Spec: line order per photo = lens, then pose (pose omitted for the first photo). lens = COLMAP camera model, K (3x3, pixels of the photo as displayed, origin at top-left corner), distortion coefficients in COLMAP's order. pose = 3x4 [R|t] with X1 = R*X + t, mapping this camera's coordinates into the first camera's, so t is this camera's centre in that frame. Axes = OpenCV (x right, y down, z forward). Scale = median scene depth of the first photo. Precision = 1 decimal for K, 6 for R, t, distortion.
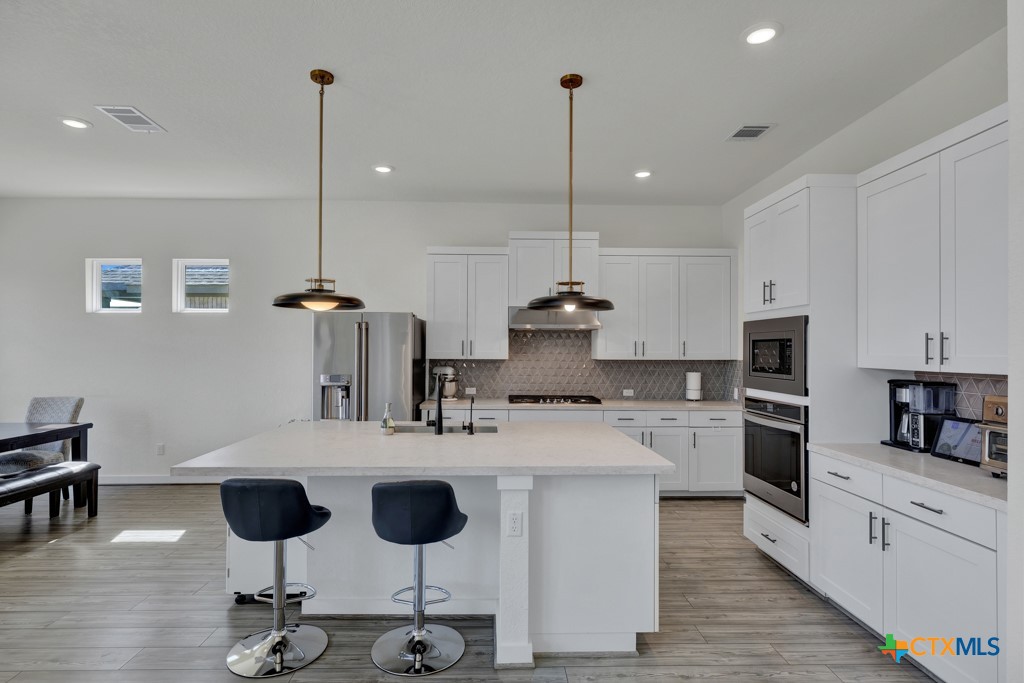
lens RADIAL K [[518.8, 0, 505.9], [0, 518.8, 345.9], [0, 0, 1]] dist [-0.001275, -0.000100]
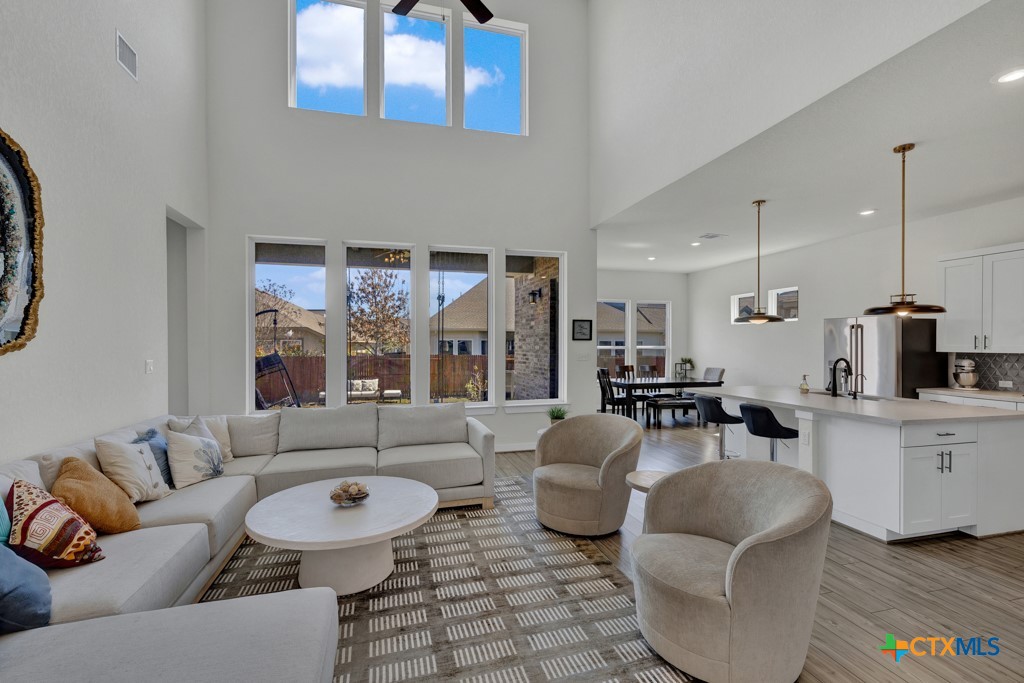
lens RADIAL K [[453.4, 0, 512.0], [0, 453.4, 341.5], [0, 0, 1]] dist [-0.005456, -0.000155]
pose [[0.243171, -0.007263, -0.969956, 0.691833], [0.005897, 0.999965, -0.006009, 0.002988], [0.969966, -0.004259, 0.243205, -0.207824]]
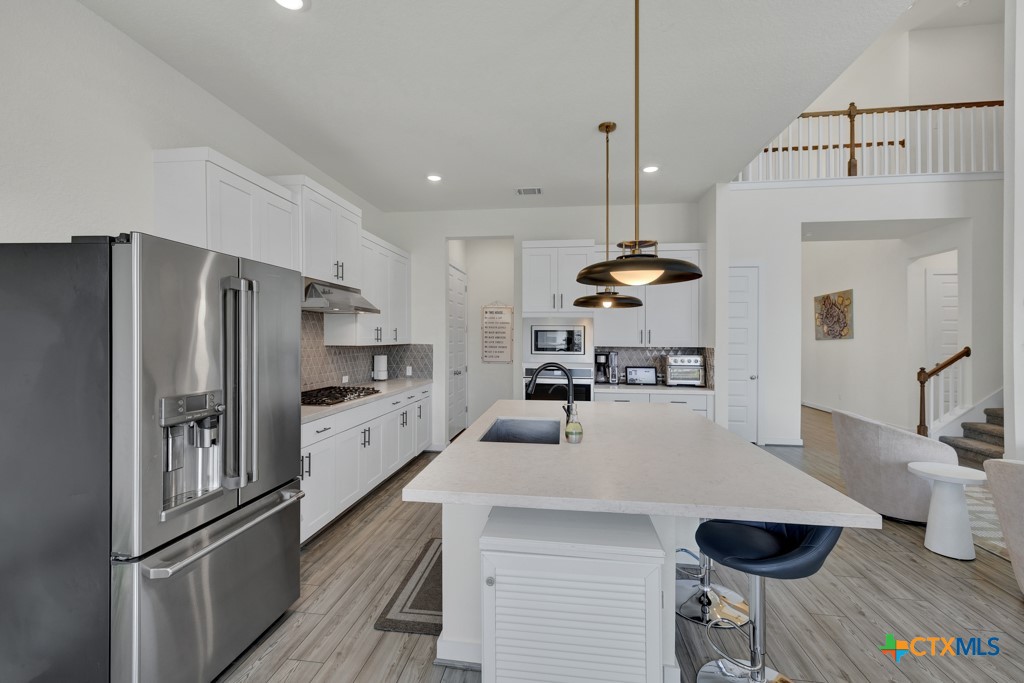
lens RADIAL K [[446.3, 0, 499.9], [0, 446.3, 334.8], [0, 0, 1]] dist [-0.000577, 0.000880]
pose [[0.163517, 0.003441, 0.986535, -0.665095], [-0.013346, 0.999910, -0.001275, 0.004729], [-0.986450, -0.012958, 0.163548, 0.713227]]
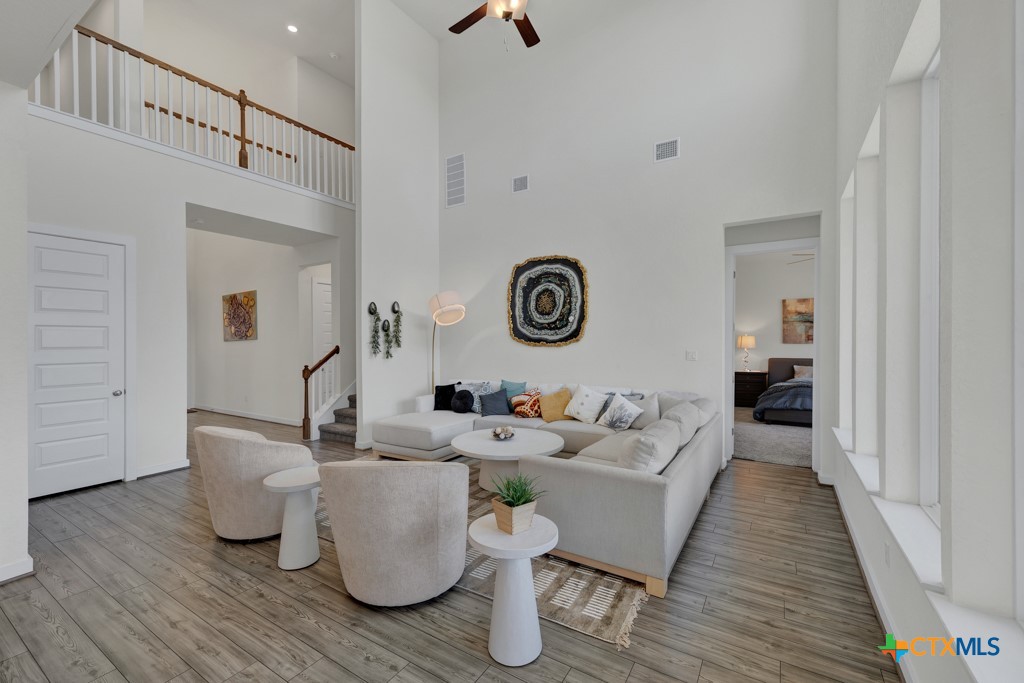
lens RADIAL K [[431.2, 0, 499.8], [0, 431.2, 342.5], [0, 0, 1]] dist [0.000466, 0.000529]
pose [[-0.820770, -0.004043, 0.571244, -0.475556], [-0.002289, 0.999990, 0.003789, 0.002443], [-0.571254, 0.001803, -0.820771, 0.488496]]
